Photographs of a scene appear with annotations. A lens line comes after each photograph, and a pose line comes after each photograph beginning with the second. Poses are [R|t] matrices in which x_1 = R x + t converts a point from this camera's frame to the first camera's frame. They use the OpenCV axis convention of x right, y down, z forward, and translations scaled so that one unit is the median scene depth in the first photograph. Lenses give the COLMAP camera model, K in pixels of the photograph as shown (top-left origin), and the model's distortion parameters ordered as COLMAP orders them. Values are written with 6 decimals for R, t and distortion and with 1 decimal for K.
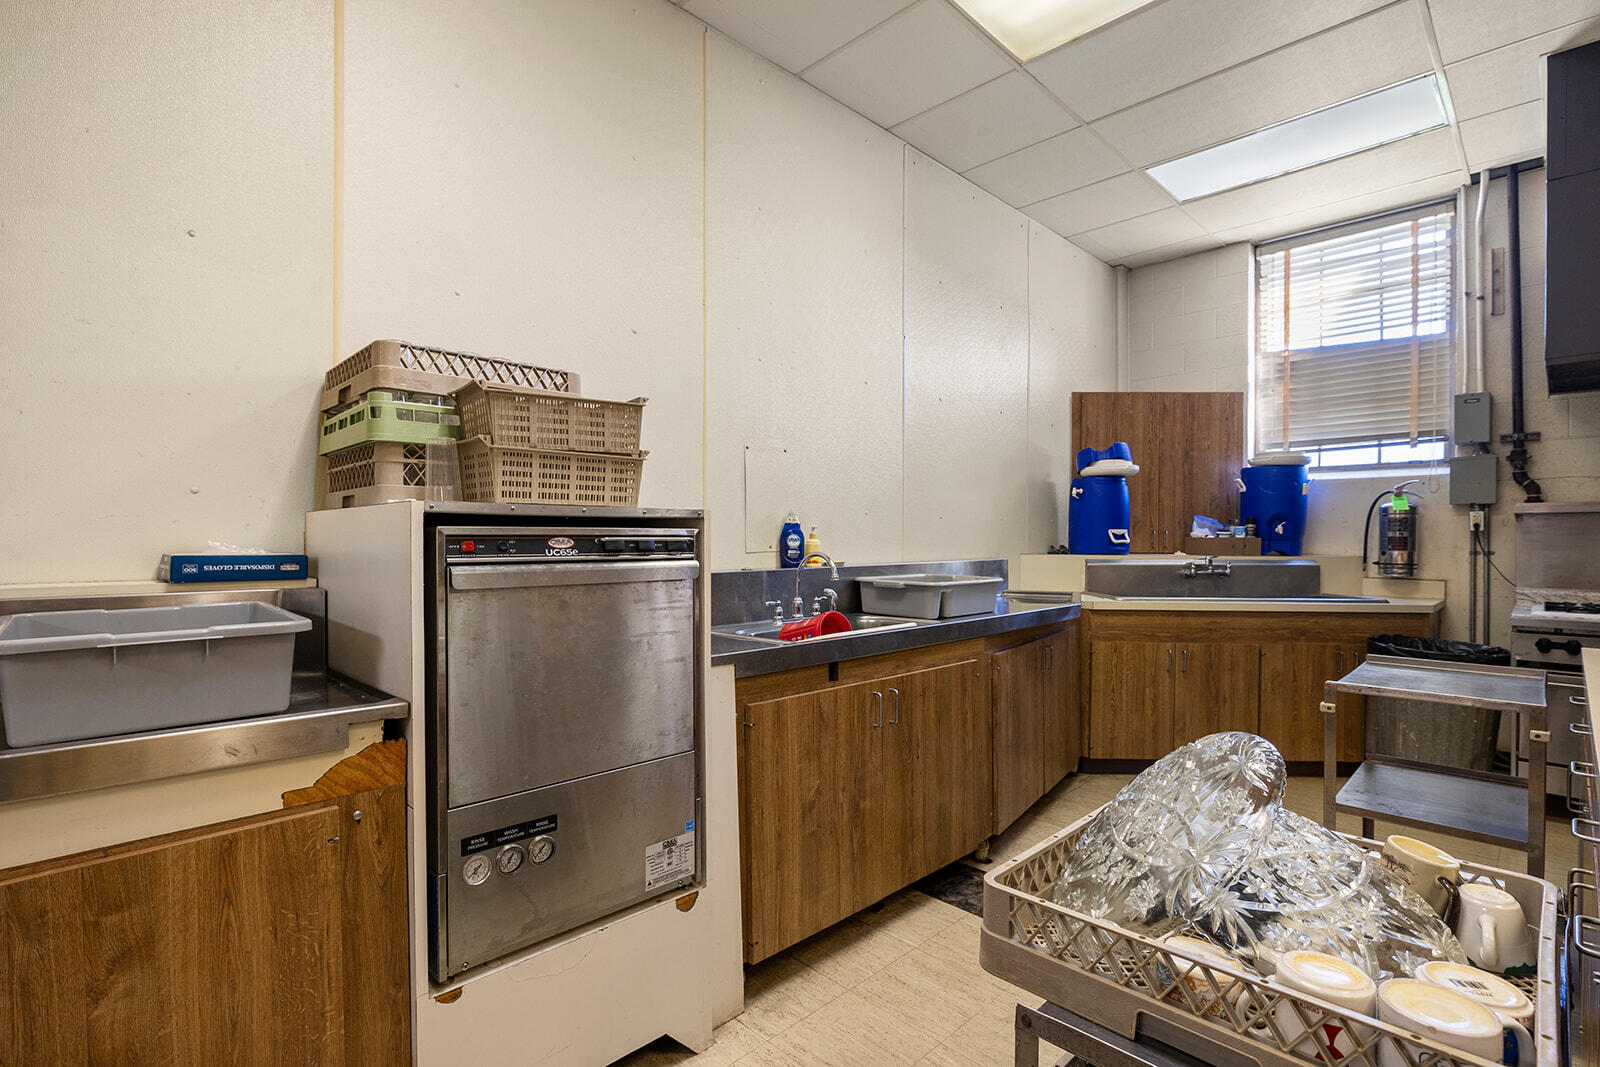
lens RADIAL K [[761.7, 0, 800.2], [0, 761.7, 536.0], [0, 0, 1]] dist [-0.000333, -0.000114]
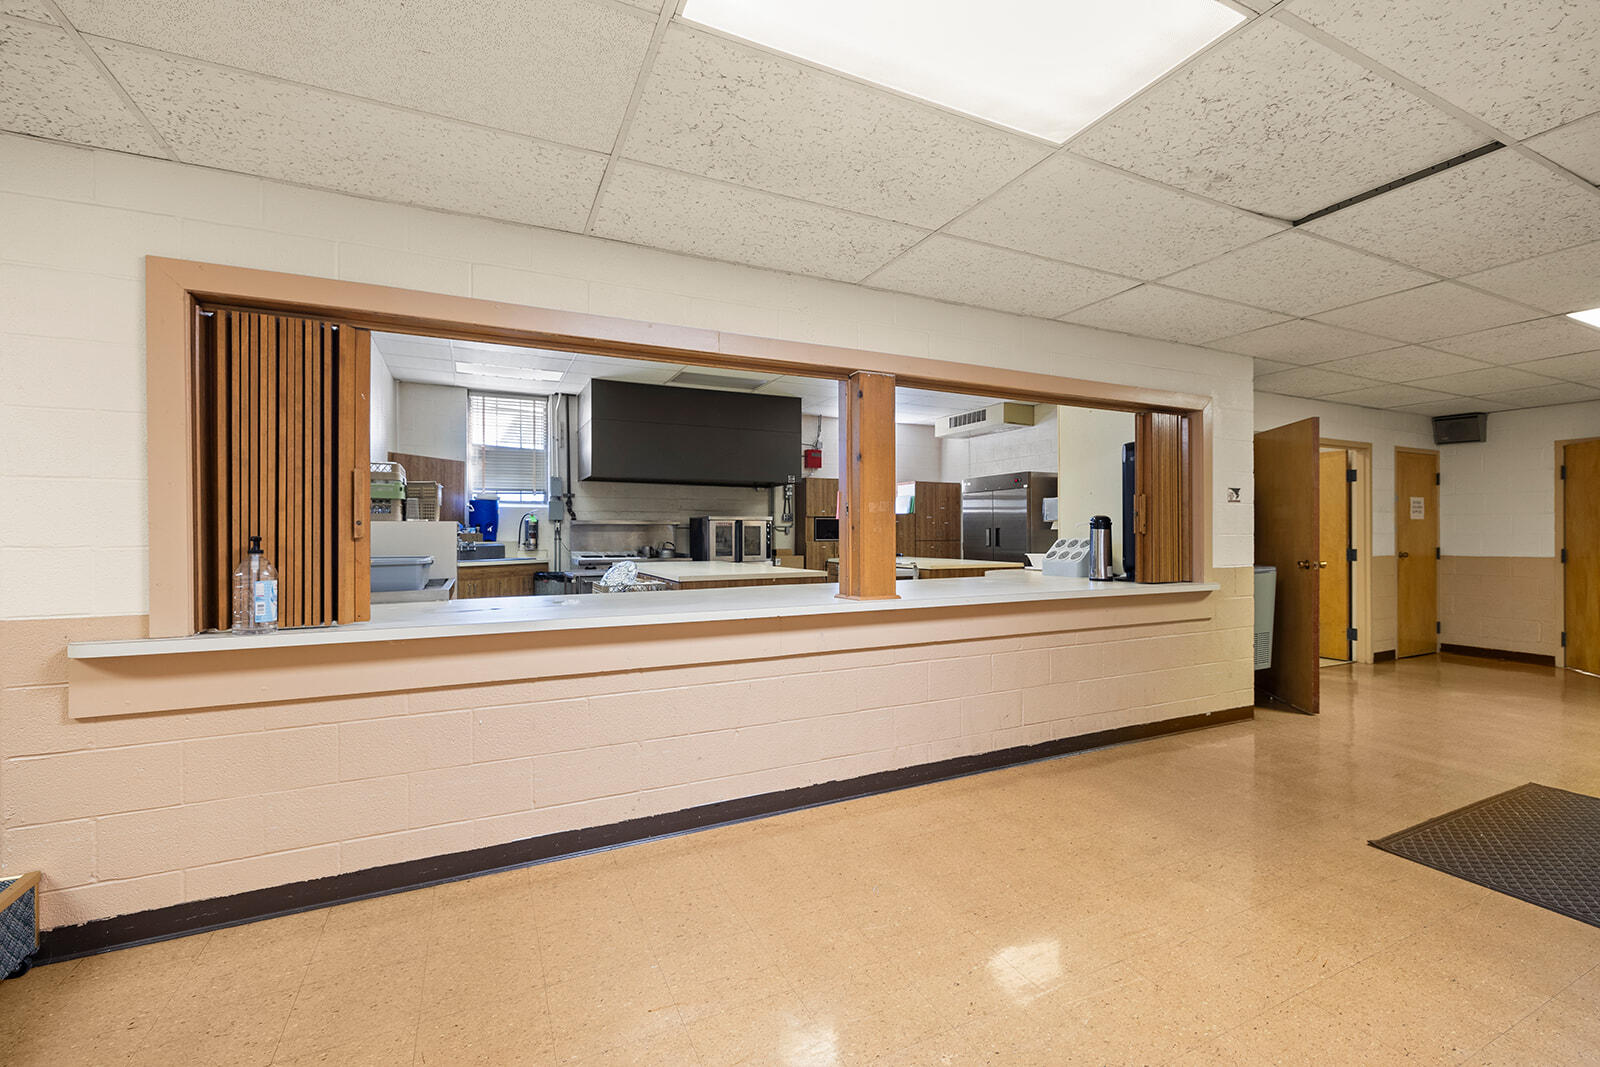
lens RADIAL K [[674.9, 0, 801.9], [0, 674.9, 534.5], [0, 0, 1]] dist [0.000534, -0.000093]
pose [[0.335507, 0.004394, 0.942027, -0.918206], [0.002803, 0.999980, -0.005662, 0.020768], [-0.942033, 0.004540, 0.335488, -0.510149]]
